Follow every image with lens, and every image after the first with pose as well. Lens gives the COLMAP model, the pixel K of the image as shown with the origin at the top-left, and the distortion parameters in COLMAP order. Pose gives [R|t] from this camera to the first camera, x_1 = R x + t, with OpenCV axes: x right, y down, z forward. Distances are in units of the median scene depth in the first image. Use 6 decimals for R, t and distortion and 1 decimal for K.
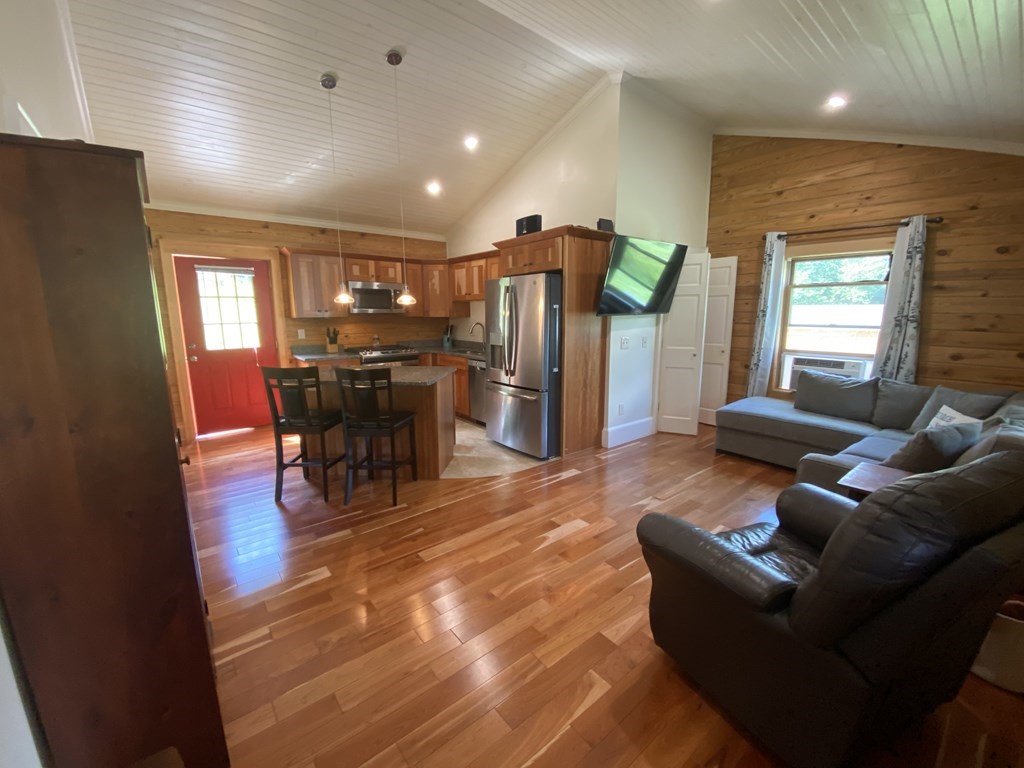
lens RADIAL K [[418.3, 0, 508.4], [0, 418.3, 379.2], [0, 0, 1]] dist [0.037973, -0.029755]
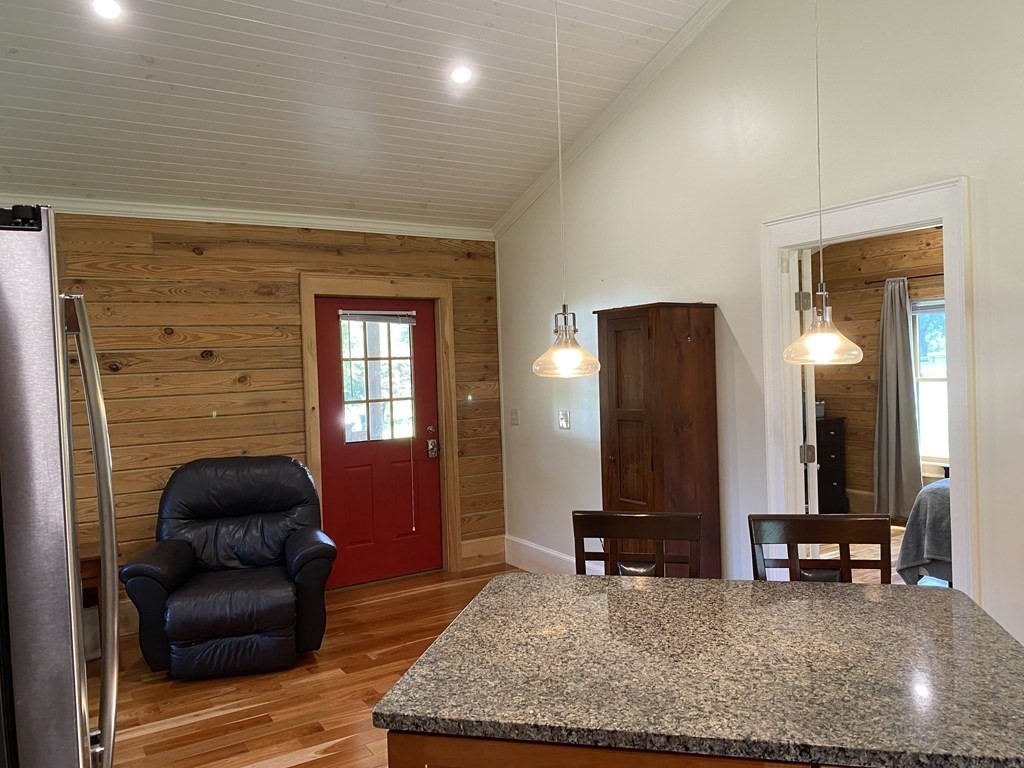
lens RADIAL K [[775.0, 0, 515.6], [0, 775.0, 381.8], [0, 0, 1]] dist [0.045062, -0.077479]
pose [[-0.991278, 0.034651, 0.127152, -0.226430], [0.057591, 0.981712, 0.181453, -0.222874], [-0.118540, 0.187193, -0.975145, 1.240082]]
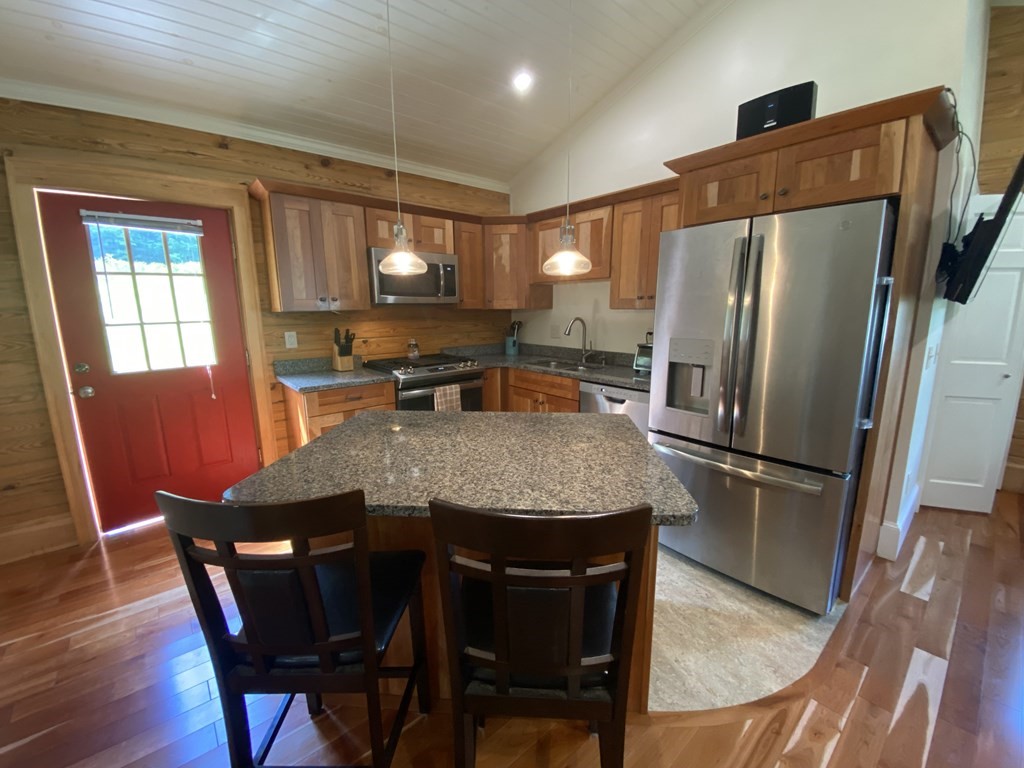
lens RADIAL K [[418.3, 0, 508.4], [0, 418.3, 379.2], [0, 0, 1]] dist [0.037973, -0.029755]
pose [[0.999643, -0.009837, 0.024826, -0.254442], [0.009424, 0.999816, 0.016724, -0.073648], [-0.024986, -0.016484, 0.999552, 0.507143]]
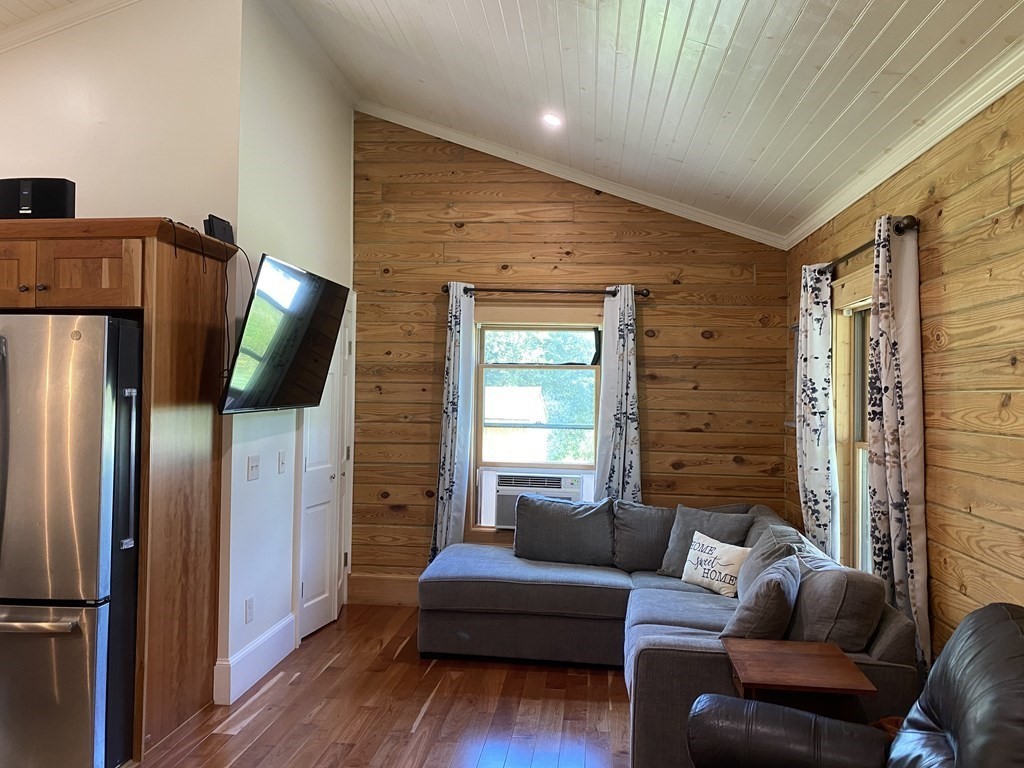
lens RADIAL K [[781.5, 0, 511.8], [0, 781.5, 376.9], [0, 0, 1]] dist [0.135313, -0.230556]
pose [[0.704910, 0.028909, 0.708708, -0.164797], [0.093297, 0.986709, -0.133046, -0.040364], [-0.703134, 0.159906, 0.692844, 0.144217]]
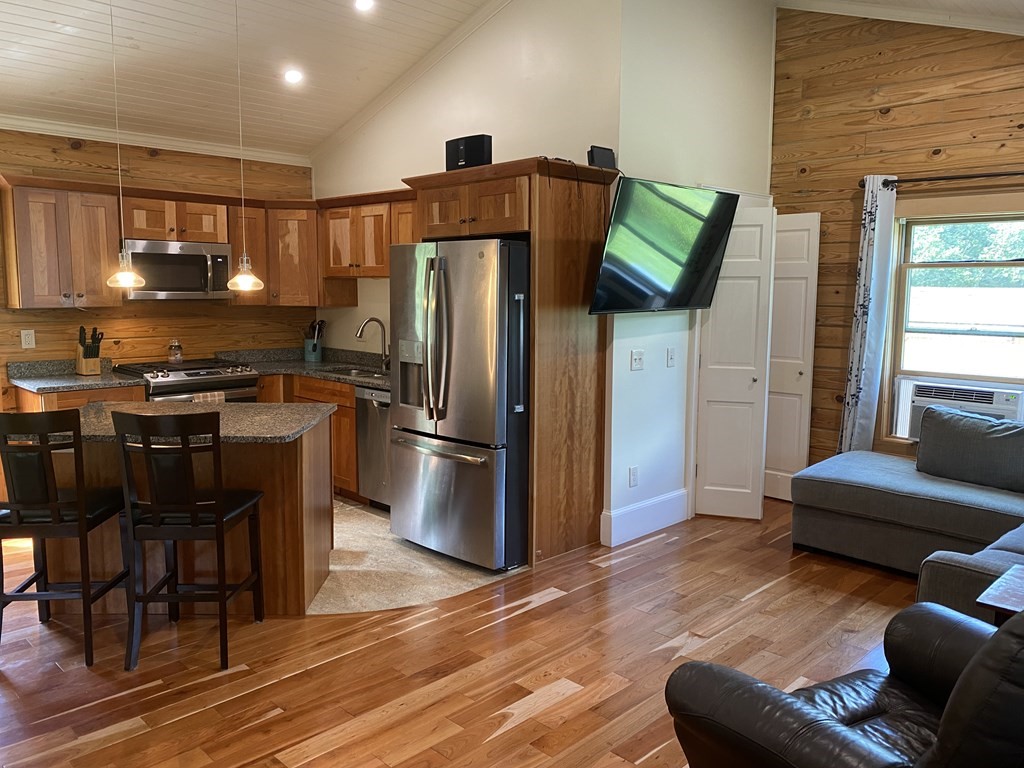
lens RADIAL K [[793.4, 0, 510.9], [0, 793.4, 374.5], [0, 0, 1]] dist [0.016642, -0.004829]
pose [[0.993304, -0.000556, 0.115529, -0.017980], [0.006064, 0.998861, -0.047333, -0.016428], [-0.115371, 0.047716, 0.992176, -0.047469]]
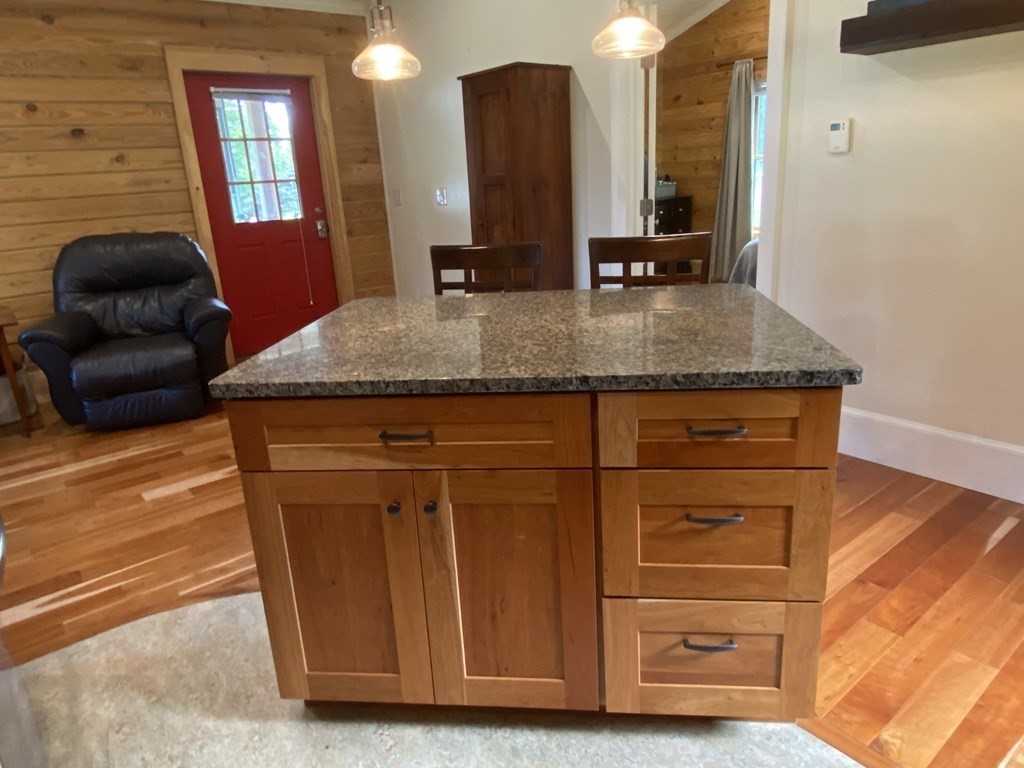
lens RADIAL K [[676.3, 0, 503.3], [0, 676.3, 379.5], [0, 0, 1]] dist [0.036666, -0.040520]
pose [[-0.998215, 0.054727, 0.023922, -0.263385], [0.059663, 0.895107, 0.441841, -0.162061], [0.002768, 0.442480, -0.896774, 1.234434]]
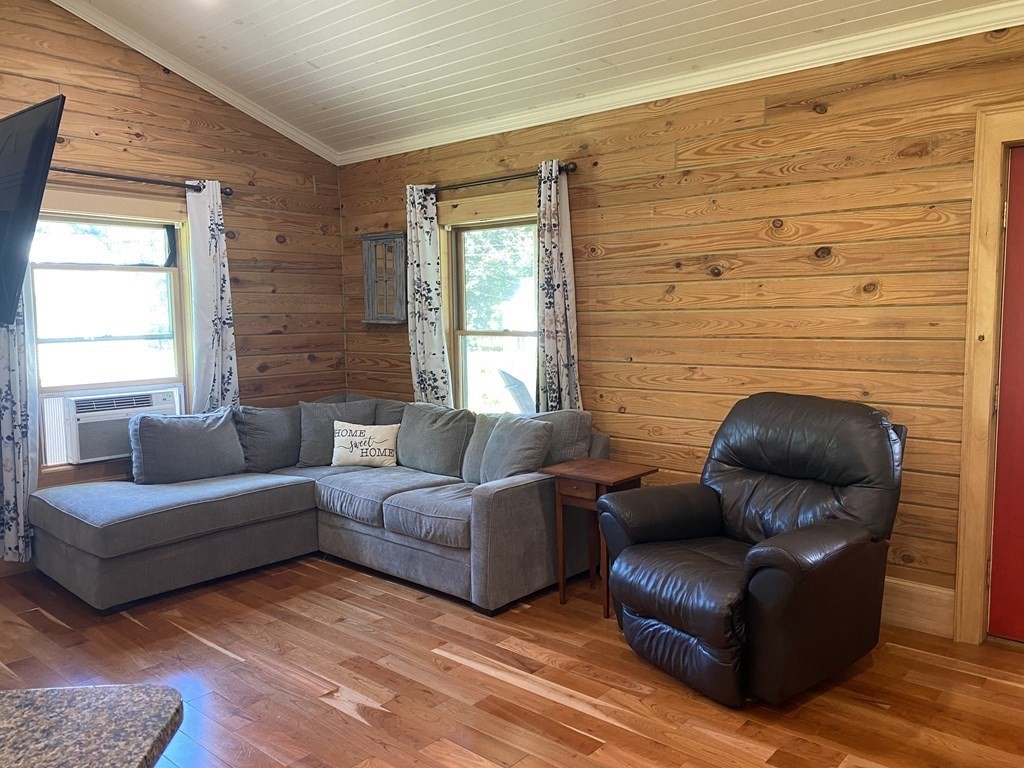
lens RADIAL K [[775.0, 0, 515.6], [0, 775.0, 381.8], [0, 0, 1]] dist [0.045062, -0.077479]
pose [[-0.189589, -0.086274, 0.978066, -0.395954], [0.168923, 0.978413, 0.119049, -0.101644], [-0.967223, 0.187789, -0.170923, 0.662448]]
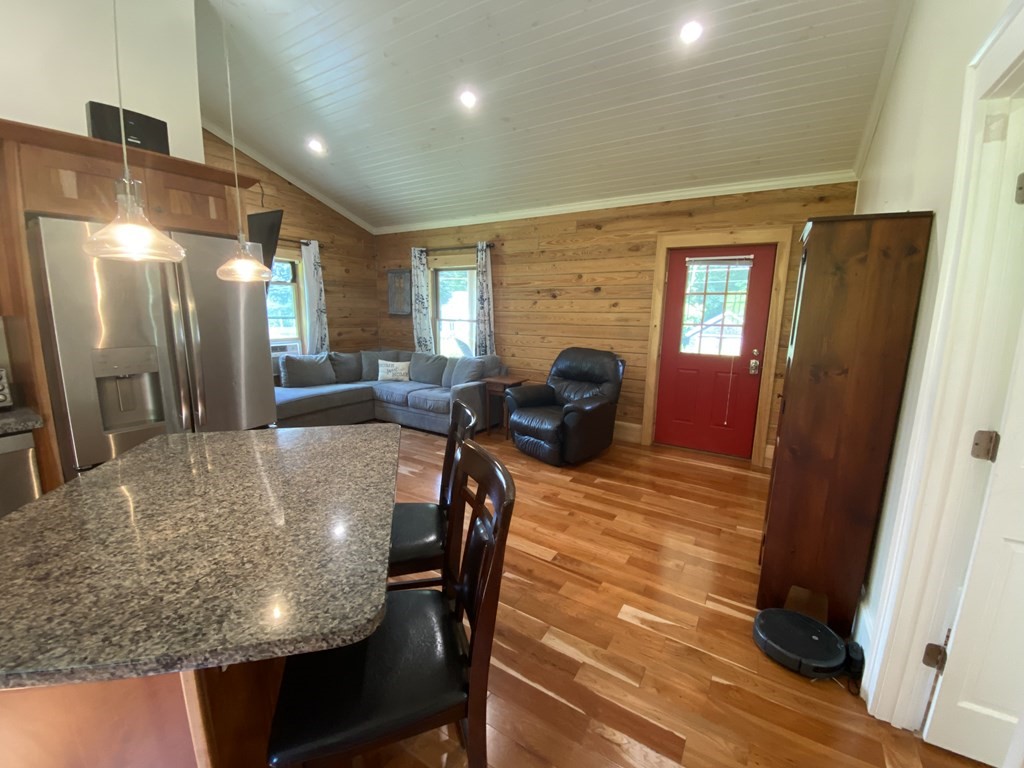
lens RADIAL K [[408.6, 0, 512.0], [0, 408.6, 384.0], [0, 0, 1]] dist [0.047910, -0.039924]
pose [[-0.337776, -0.170520, 0.925651, -0.576485], [0.134703, 0.964571, 0.226843, -0.116524], [-0.931538, 0.201310, -0.302839, 0.750906]]
